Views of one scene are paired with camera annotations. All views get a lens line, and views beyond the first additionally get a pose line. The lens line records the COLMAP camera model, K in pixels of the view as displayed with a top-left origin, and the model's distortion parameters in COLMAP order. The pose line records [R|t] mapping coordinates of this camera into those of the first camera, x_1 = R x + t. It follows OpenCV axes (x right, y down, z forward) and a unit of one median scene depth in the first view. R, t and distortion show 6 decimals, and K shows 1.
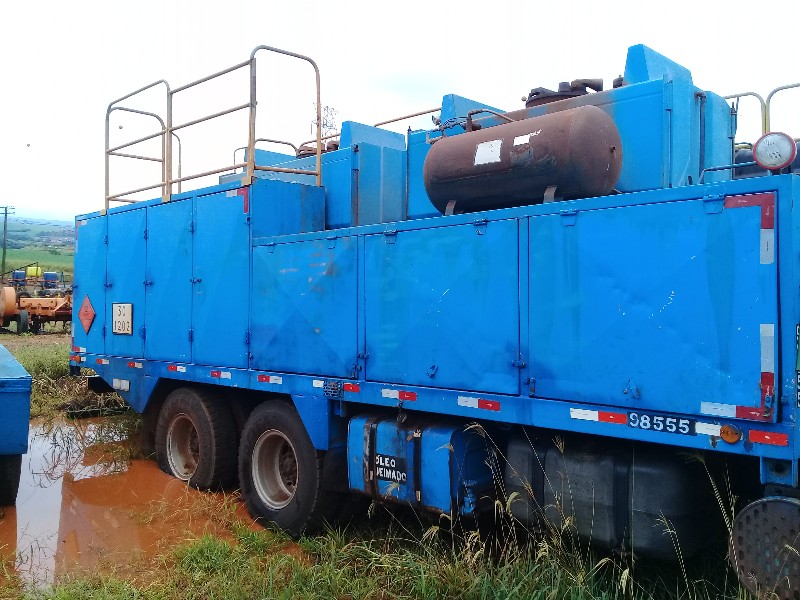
lens RADIAL K [[759.5, 0, 402.7], [0, 759.5, 302.0], [0, 0, 1]] dist [0.035132, 0.000000]
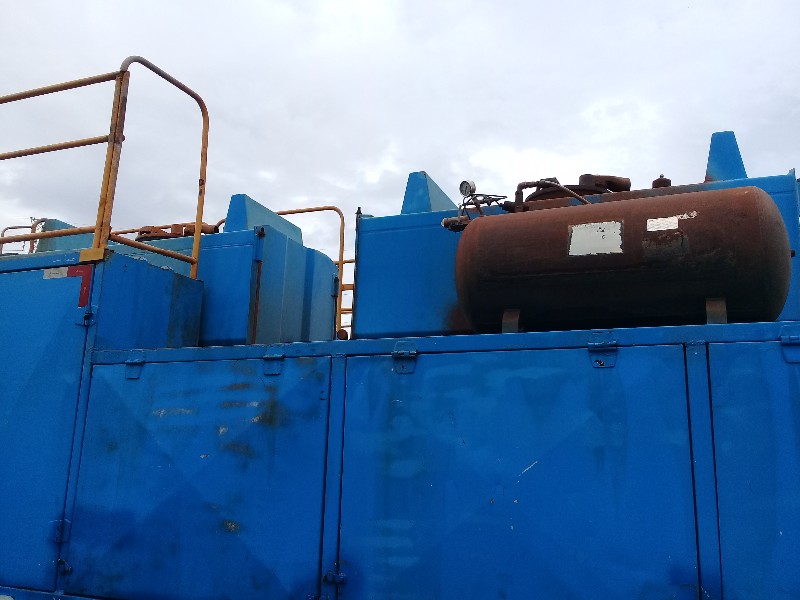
lens RADIAL K [[759.5, 0, 441.7], [0, 759.5, 282.2], [0, 0, 1]] dist [0.035132, 0.000000]
pose [[0.926943, 0.108307, 0.359230, -0.190861], [-0.030195, 0.975858, -0.216306, -0.019199], [-0.373985, 0.189657, 0.907836, 0.415785]]
